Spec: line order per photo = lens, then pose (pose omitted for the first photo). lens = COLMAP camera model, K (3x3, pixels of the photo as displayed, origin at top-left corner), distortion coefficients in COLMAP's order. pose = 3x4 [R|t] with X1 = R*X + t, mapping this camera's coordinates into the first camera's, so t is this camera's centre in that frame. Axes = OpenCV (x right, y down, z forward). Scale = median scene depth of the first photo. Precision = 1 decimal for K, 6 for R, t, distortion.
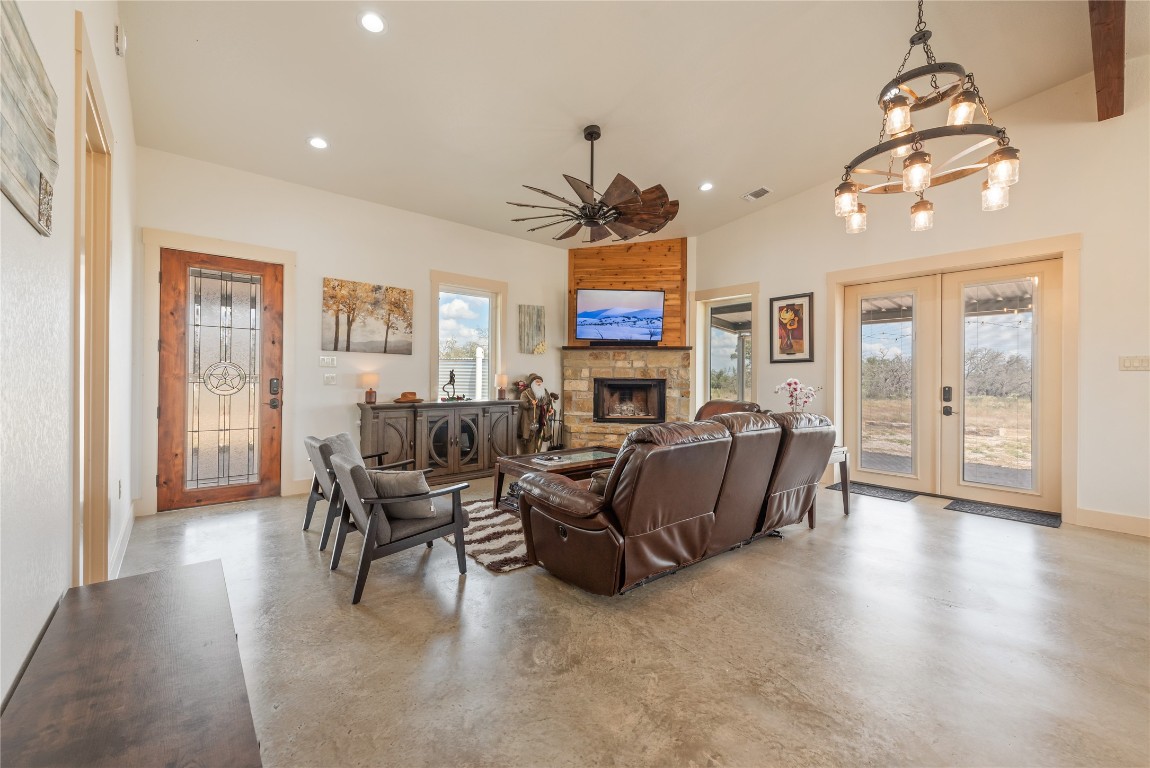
lens RADIAL K [[468.2, 0, 577.4], [0, 468.2, 377.6], [0, 0, 1]] dist [0.003003, 0.000479]
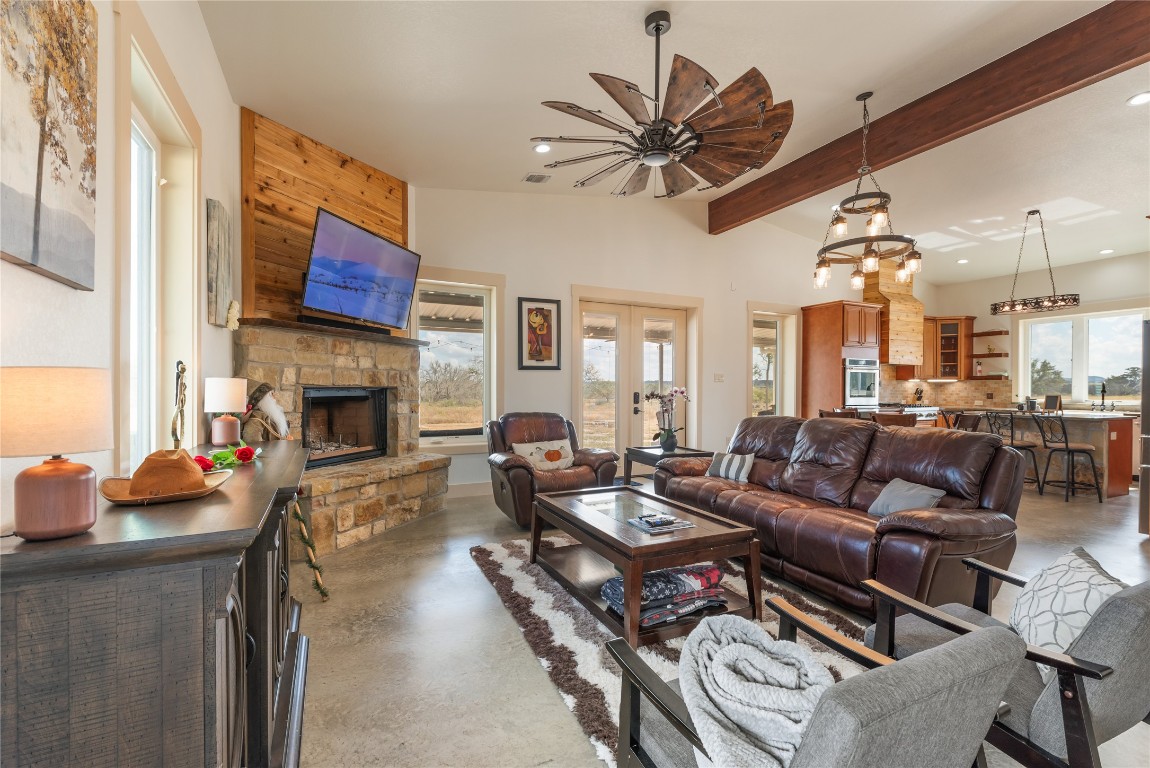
lens RADIAL K [[489.5, 0, 576.4], [0, 489.5, 394.5], [0, 0, 1]] dist [-0.002054, 0.000590]
pose [[0.262708, -0.018526, 0.964697, -0.475709], [-0.001609, 0.999806, 0.019638, -0.001175], [-0.964874, -0.006712, 0.262627, 0.657245]]
